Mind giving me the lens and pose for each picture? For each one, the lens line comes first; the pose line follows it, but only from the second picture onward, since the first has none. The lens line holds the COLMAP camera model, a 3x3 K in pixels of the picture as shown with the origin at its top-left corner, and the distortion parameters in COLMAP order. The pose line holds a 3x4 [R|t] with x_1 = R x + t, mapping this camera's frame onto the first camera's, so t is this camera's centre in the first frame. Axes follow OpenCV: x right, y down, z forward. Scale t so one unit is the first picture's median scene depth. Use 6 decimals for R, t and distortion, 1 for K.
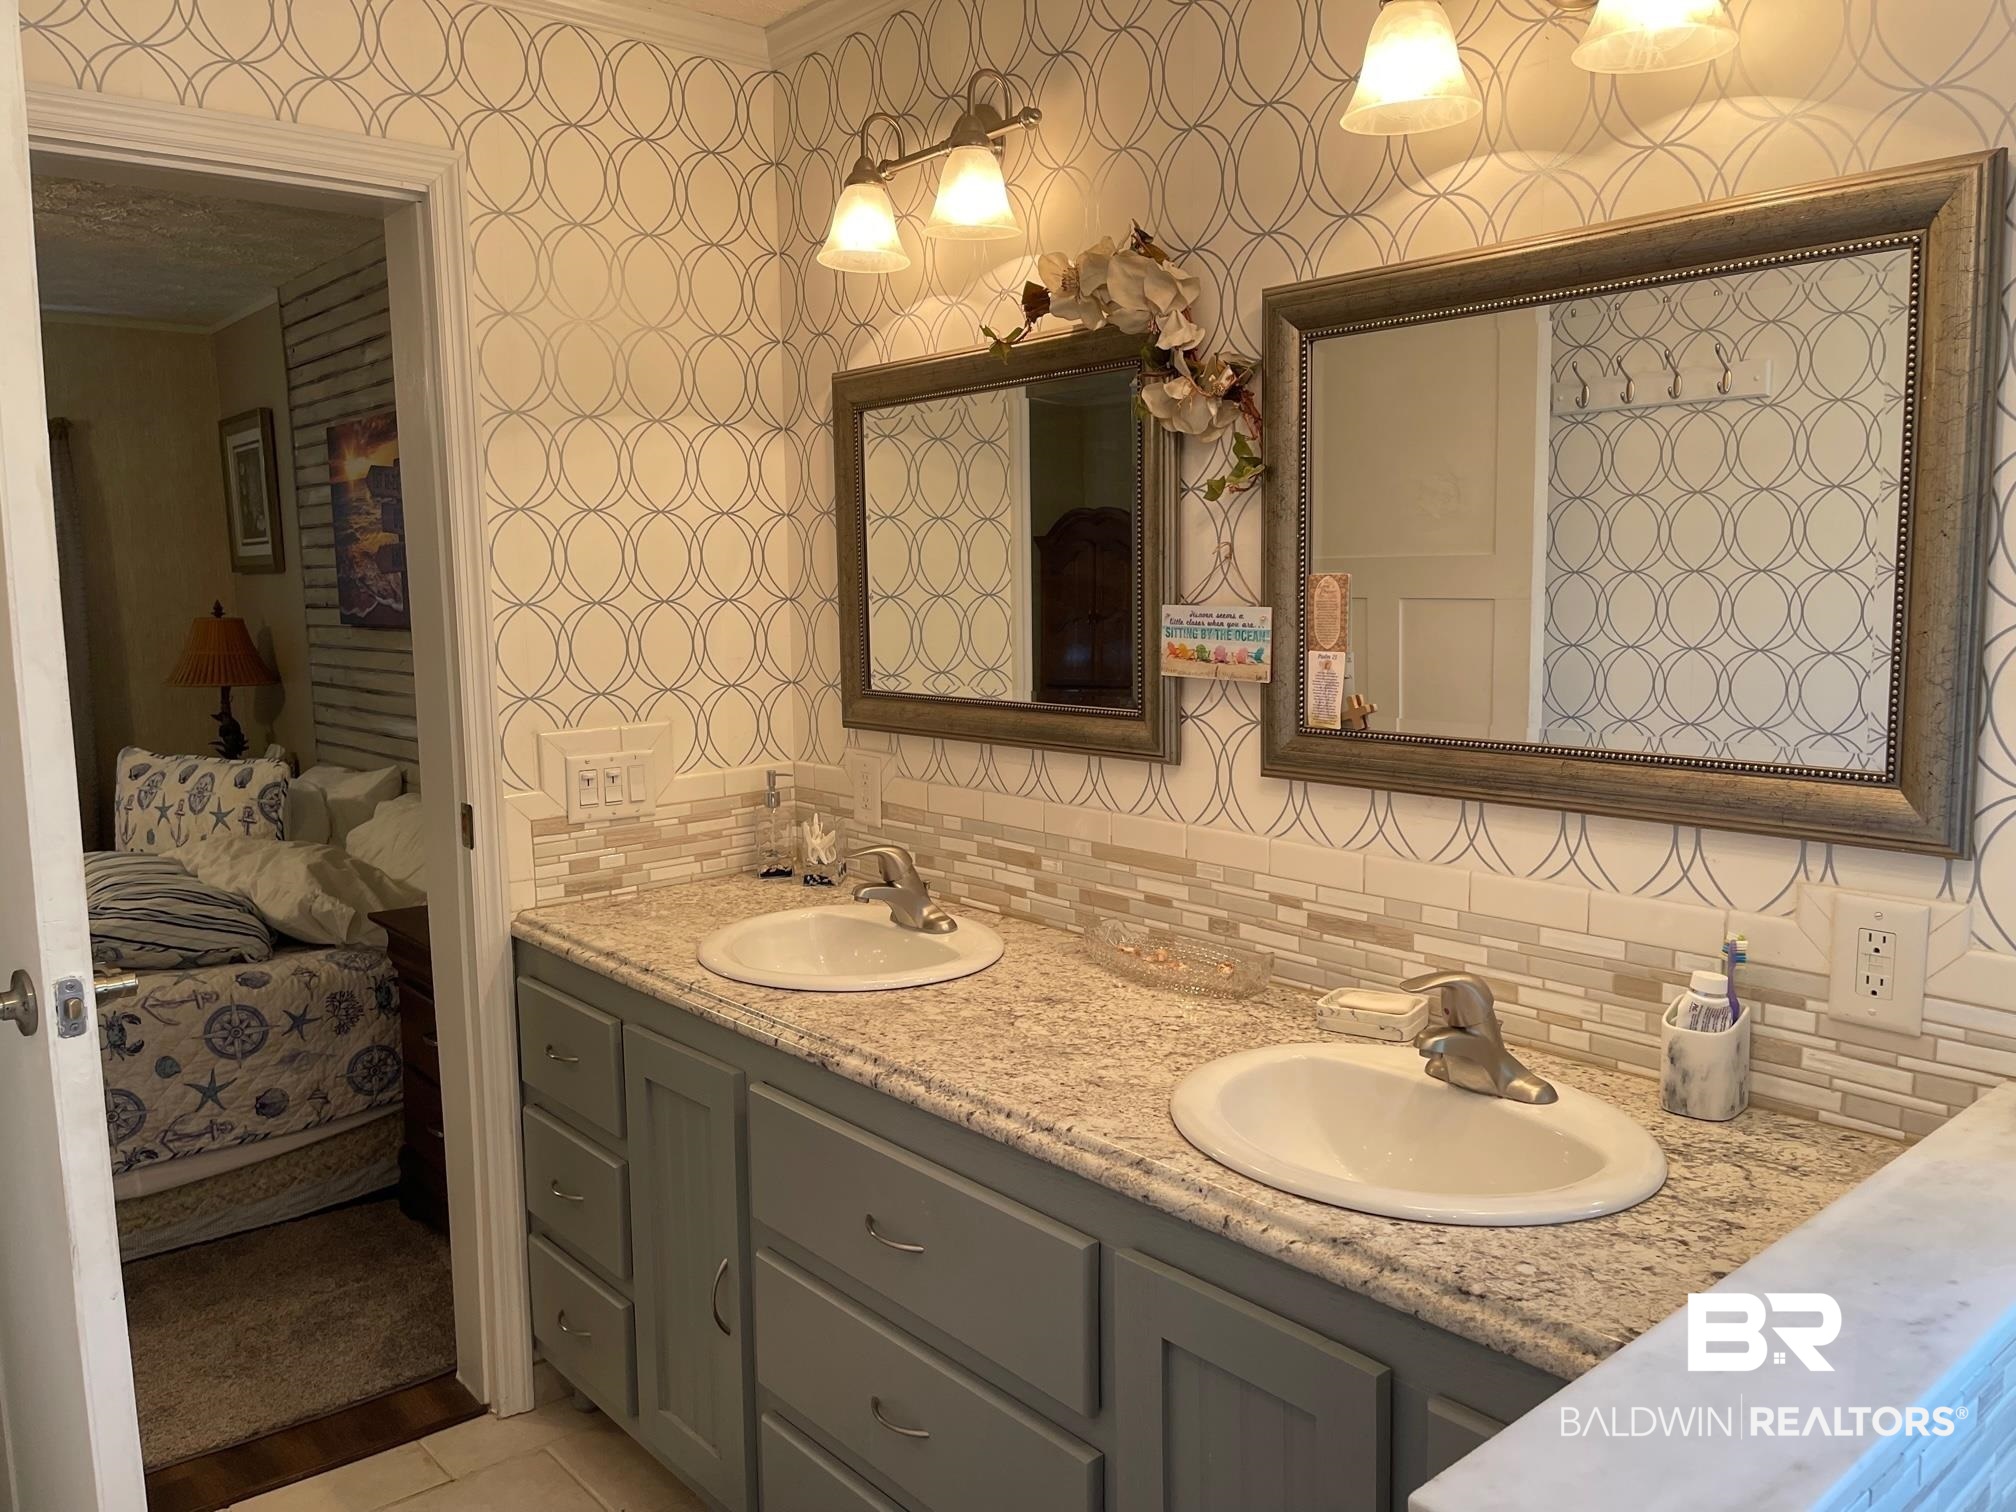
lens RADIAL K [[1512.2, 0, 1007.5], [0, 1512.2, 752.6], [0, 0, 1]] dist [0.040282, -0.012616]
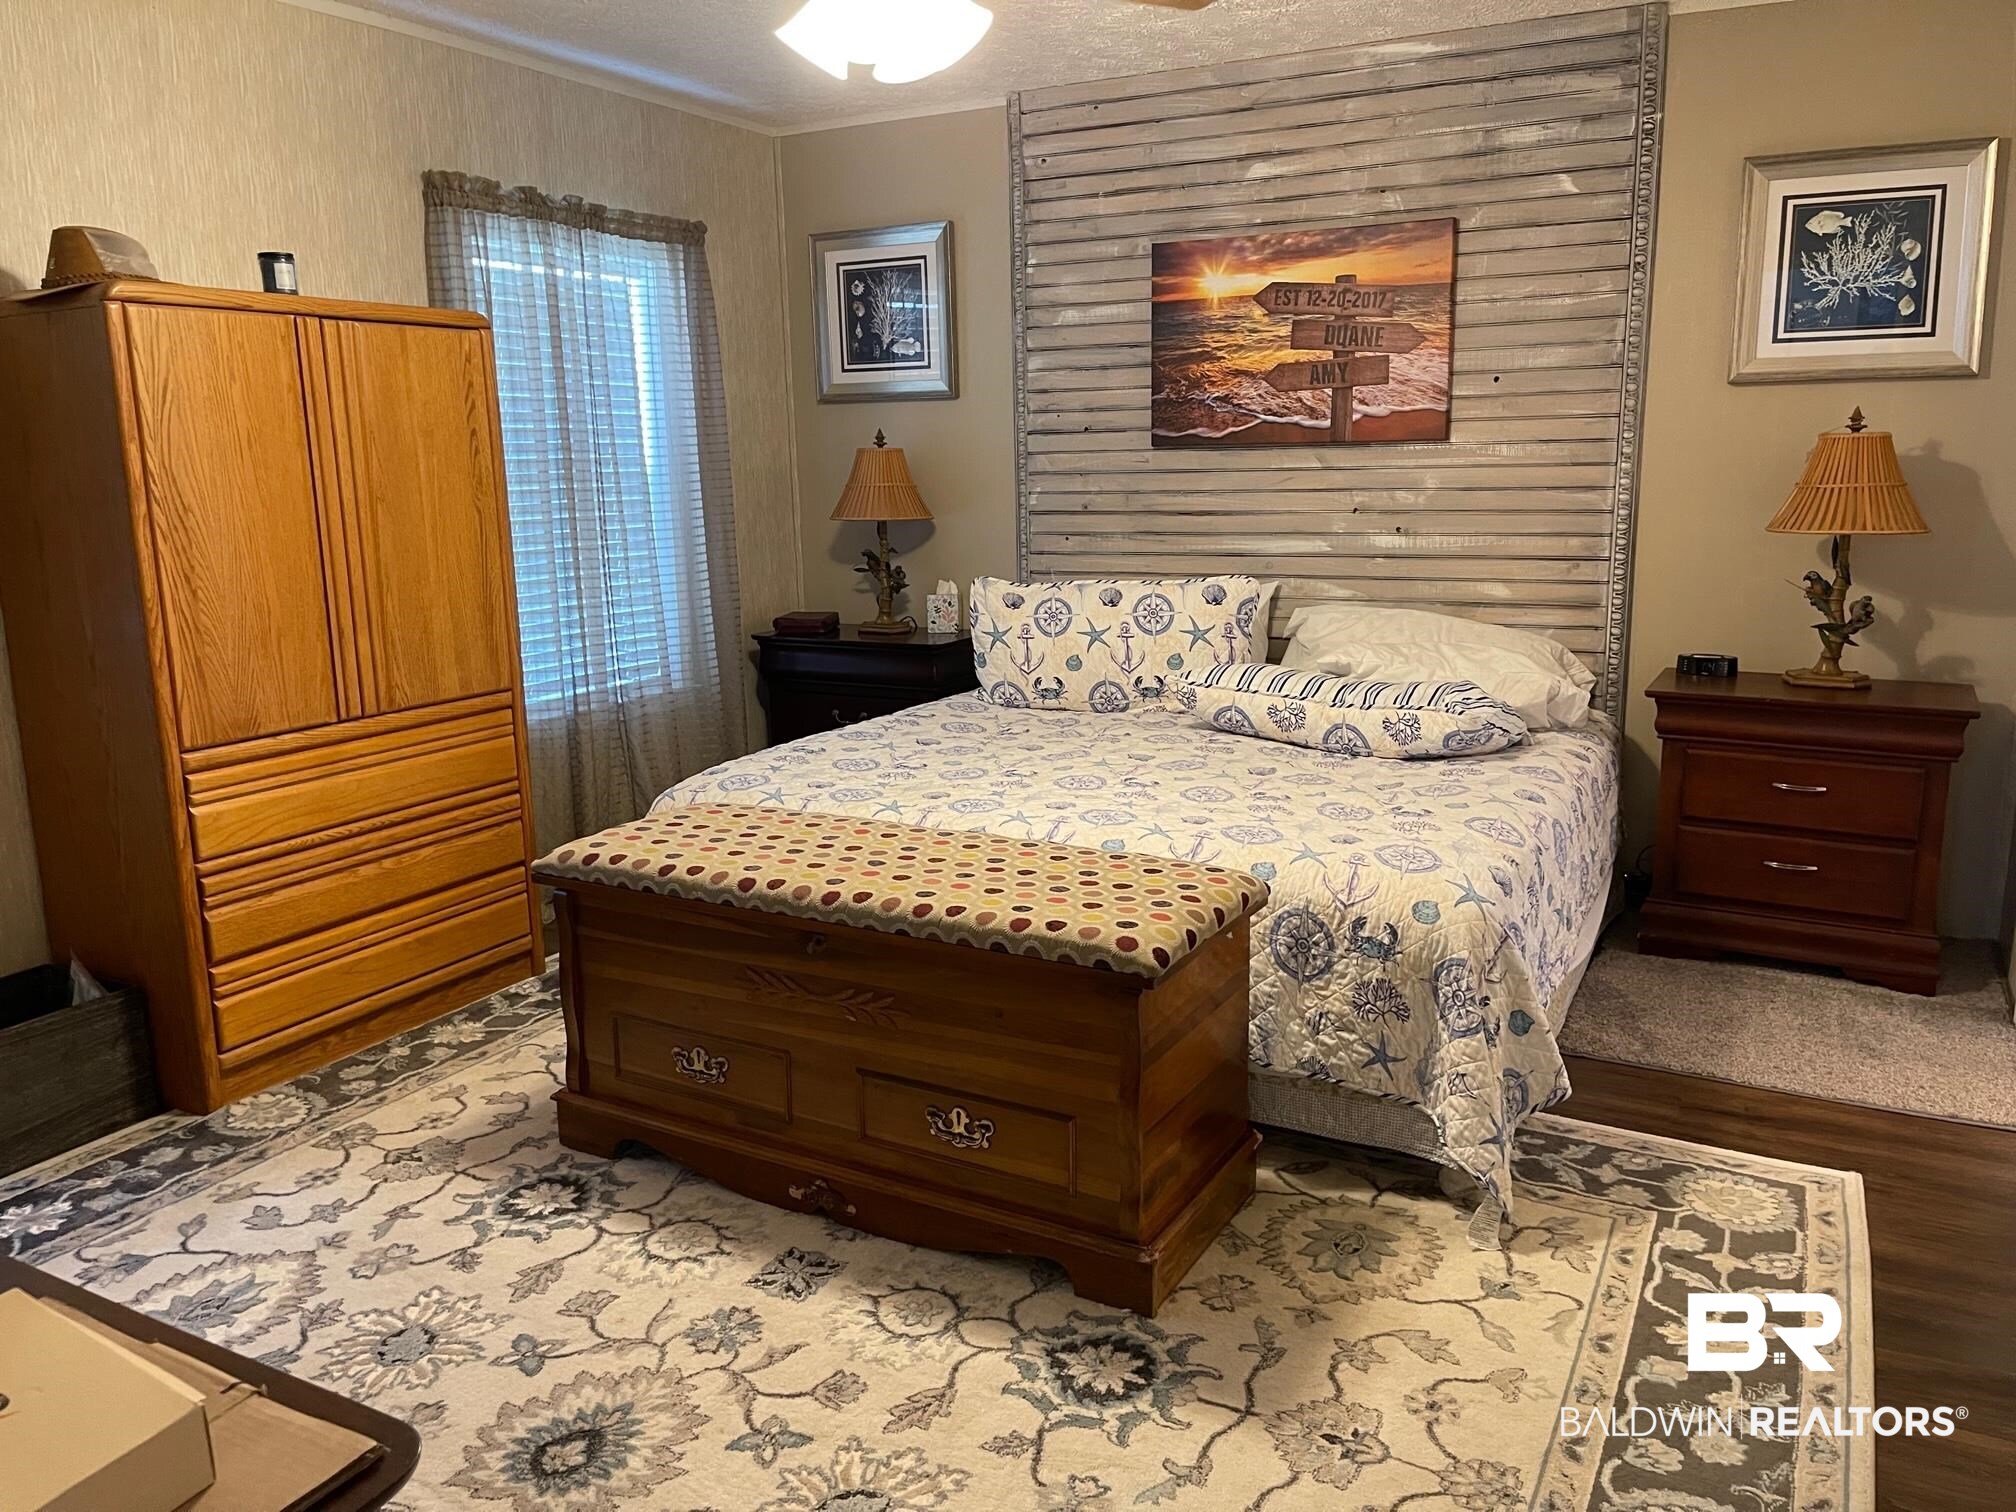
lens RADIAL K [[1512.2, 0, 1007.8], [0, 1512.2, 753.4], [0, 0, 1]] dist [0.040282, -0.012616]
pose [[0.938386, -0.077607, 0.336762, -0.942299], [0.048604, 0.994411, 0.093727, 0.019475], [-0.342154, -0.071584, 0.936913, 0.093748]]
